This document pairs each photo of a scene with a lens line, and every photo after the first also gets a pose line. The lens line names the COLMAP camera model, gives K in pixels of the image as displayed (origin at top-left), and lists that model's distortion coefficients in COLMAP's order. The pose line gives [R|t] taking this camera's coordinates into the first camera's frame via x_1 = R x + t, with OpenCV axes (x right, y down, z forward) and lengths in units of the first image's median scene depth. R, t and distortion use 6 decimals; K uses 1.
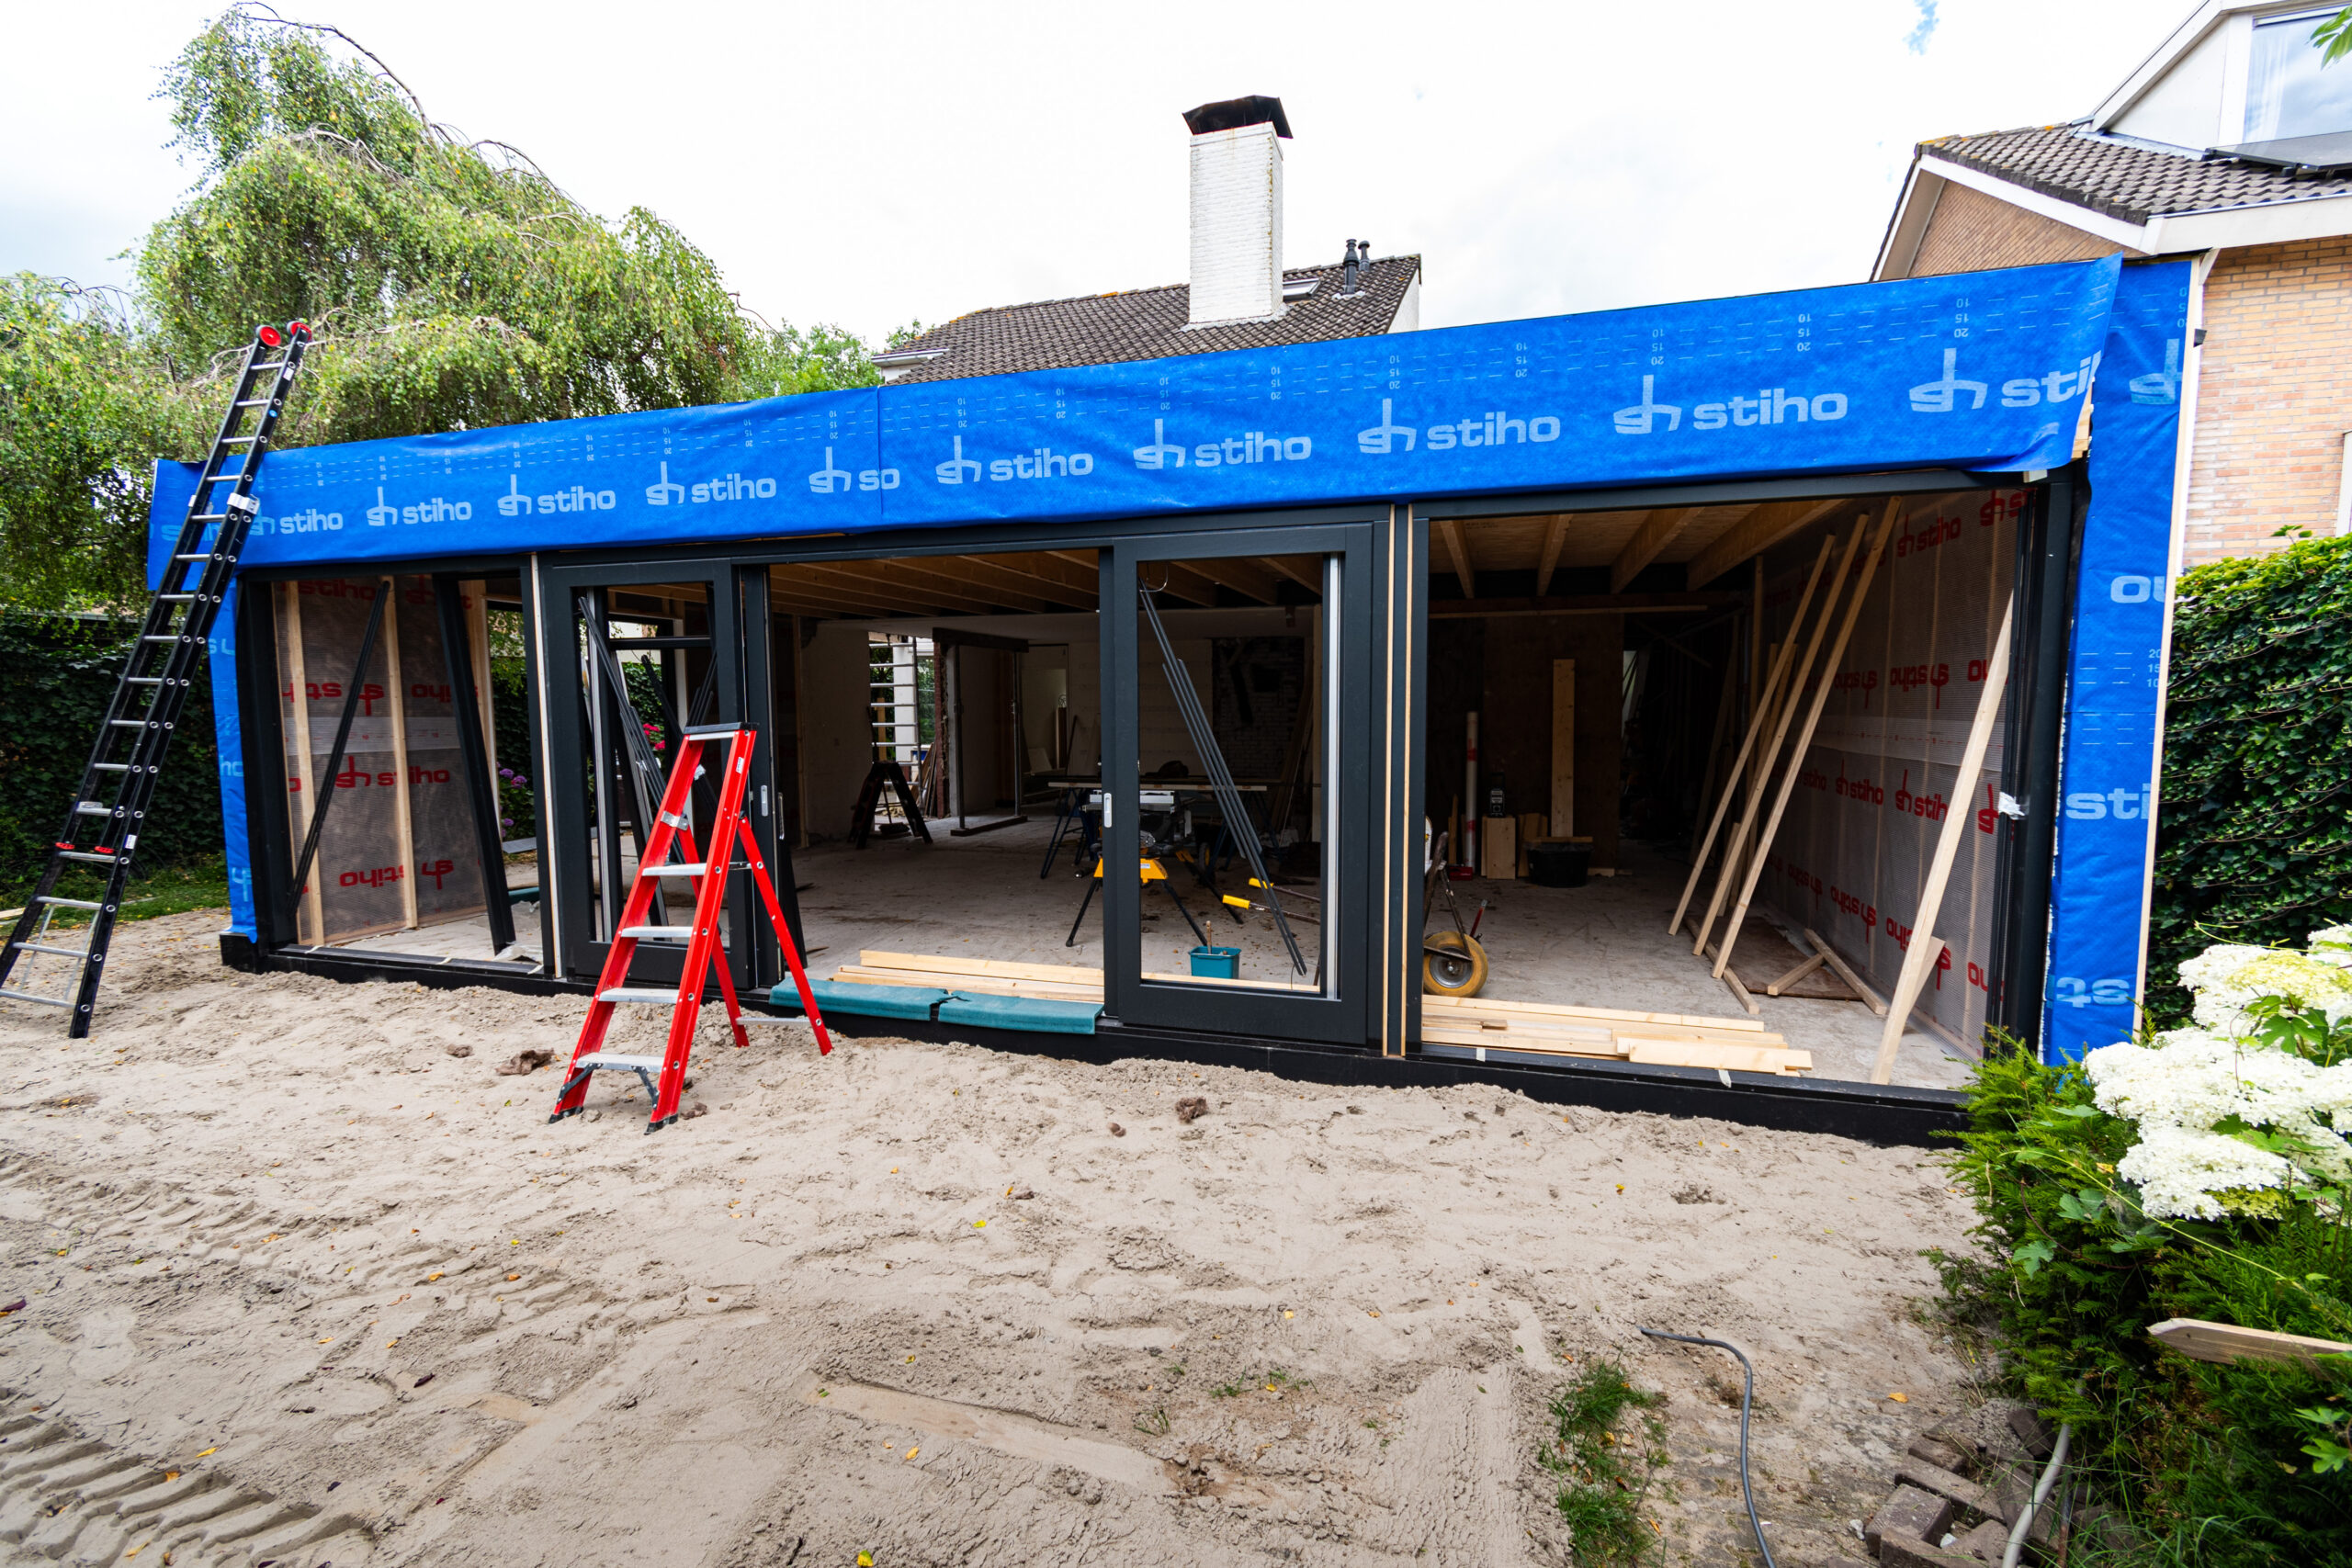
lens RADIAL K [[1071.9, 0, 1183.8], [0, 1071.9, 794.7], [0, 0, 1]] dist [-0.000285, 0.000330]
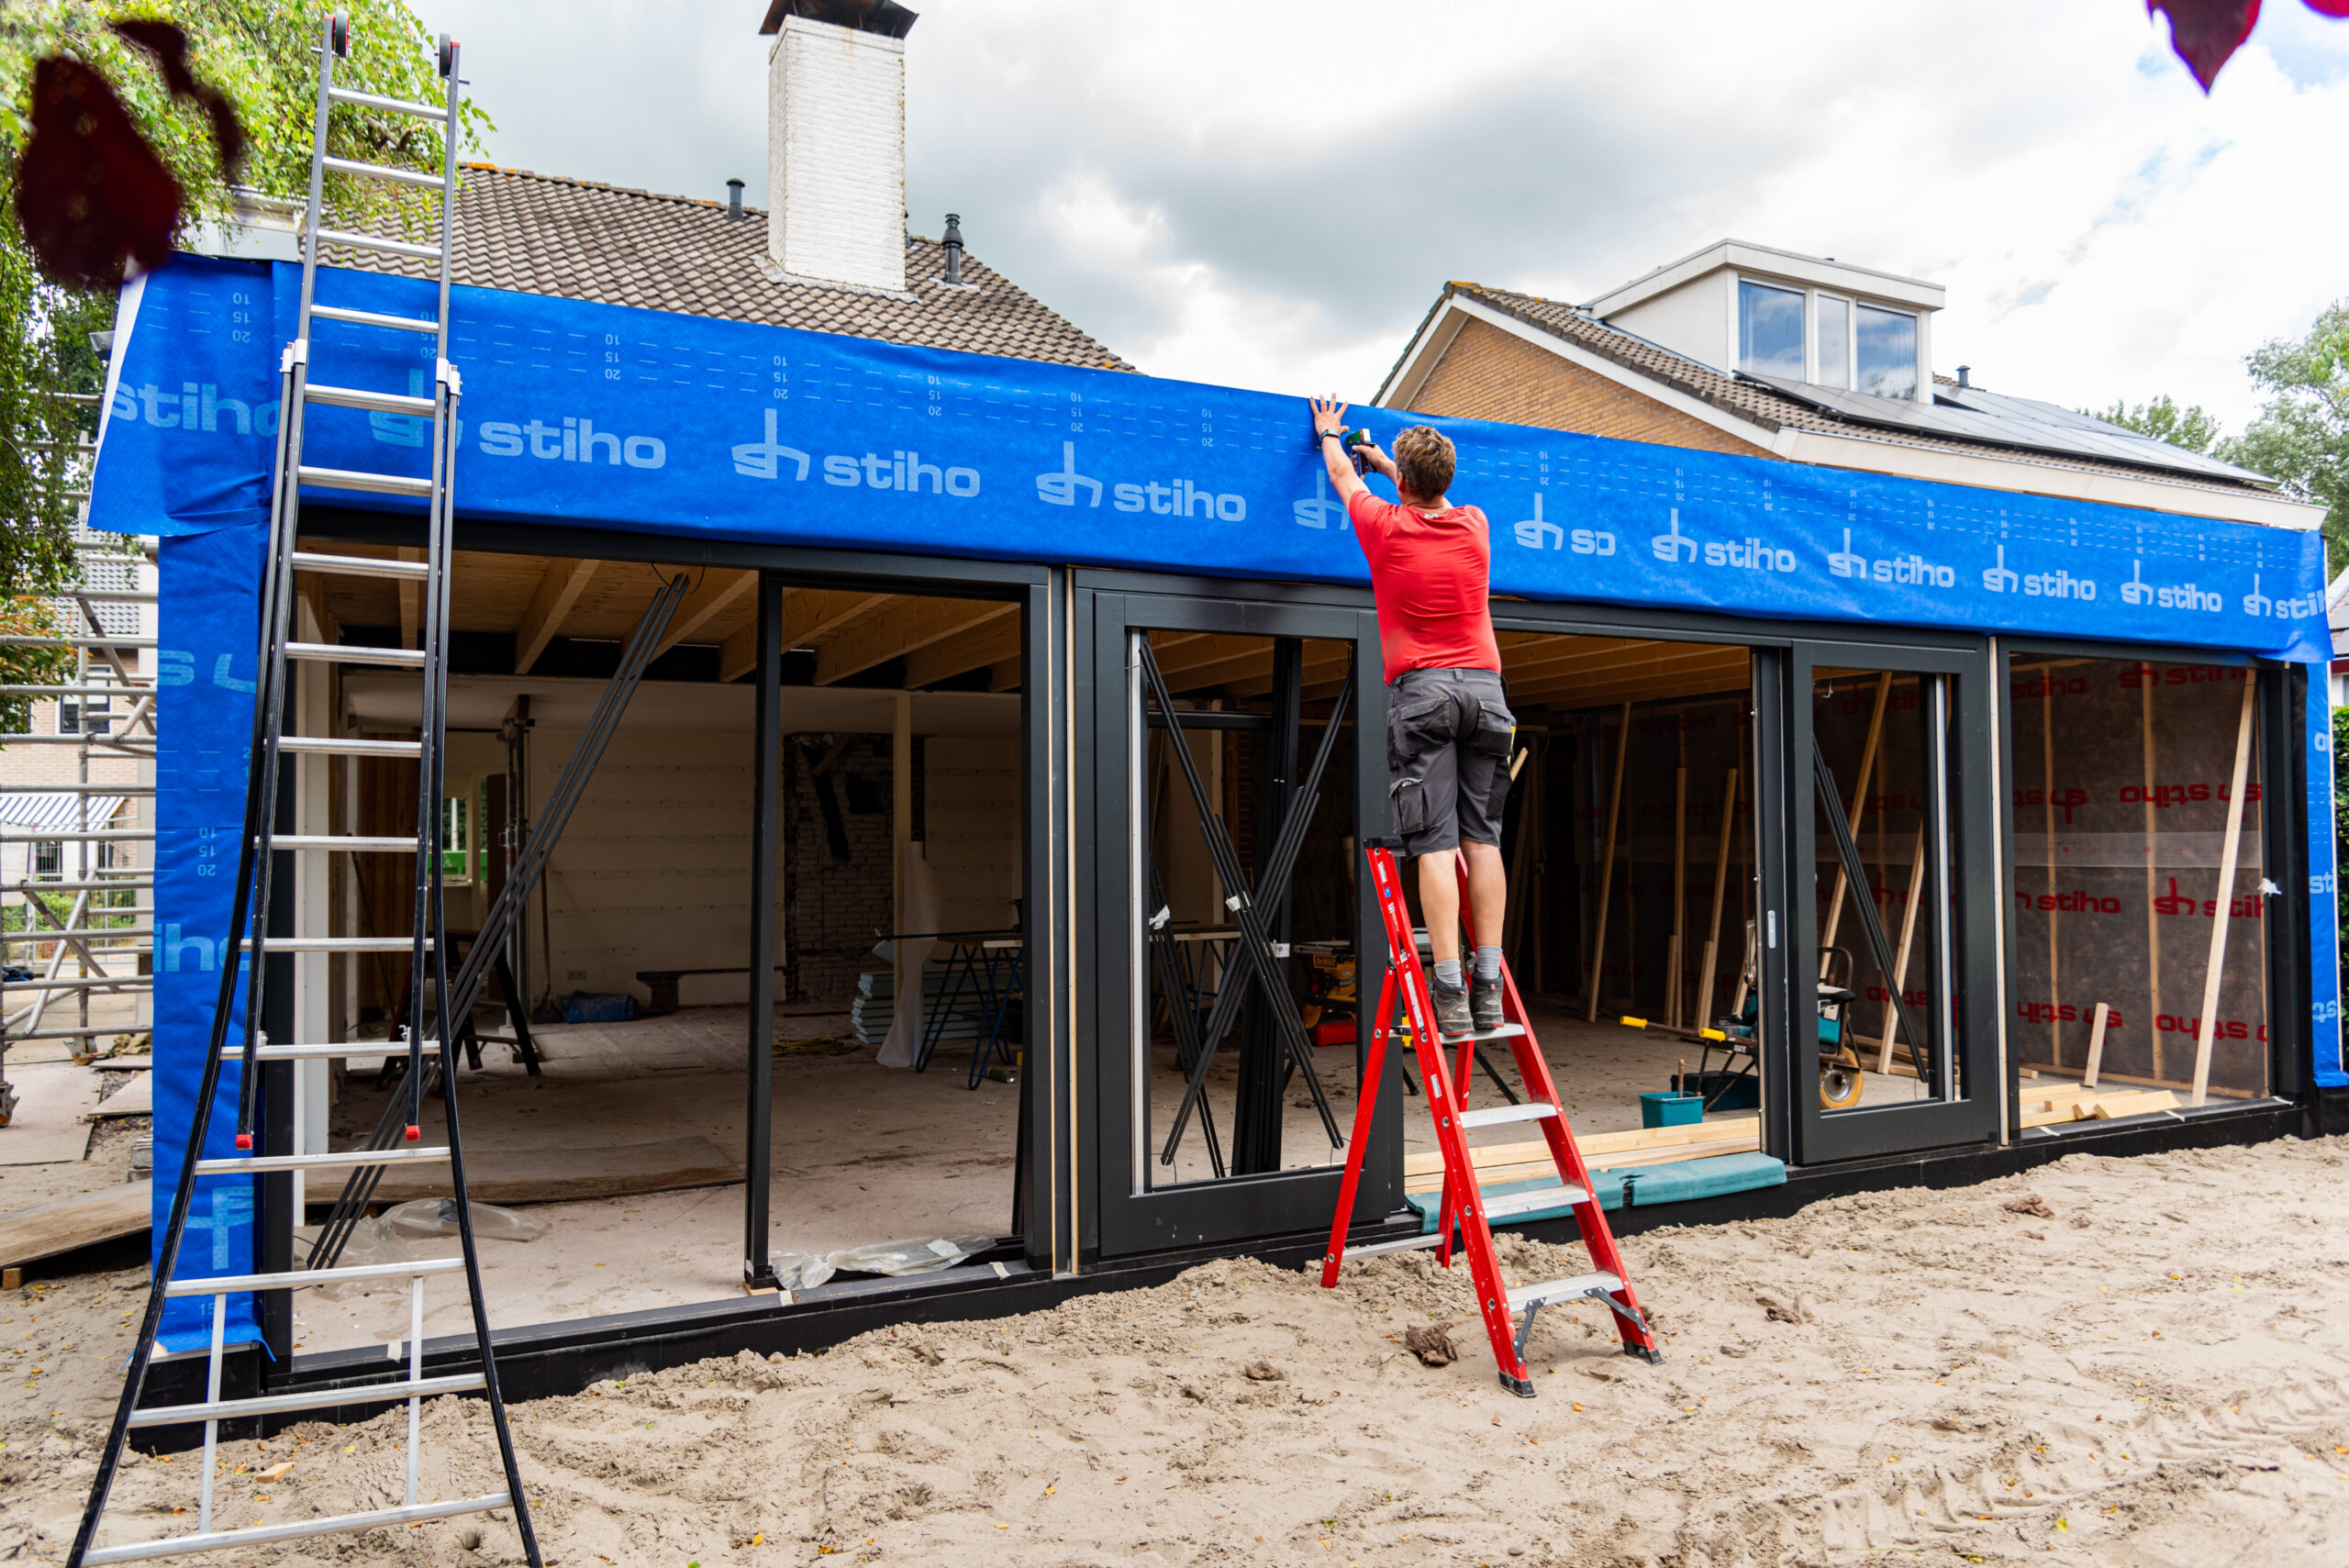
lens RADIAL K [[1611.4, 0, 1174.5], [0, 1611.4, 784.0], [0, 0, 1]] dist [-0.008583, -0.005118]
pose [[0.728100, 0.022687, 0.685096, -1.406546], [0.062091, 0.993161, -0.098878, -0.005206], [-0.682653, 0.114531, 0.721711, 0.352012]]
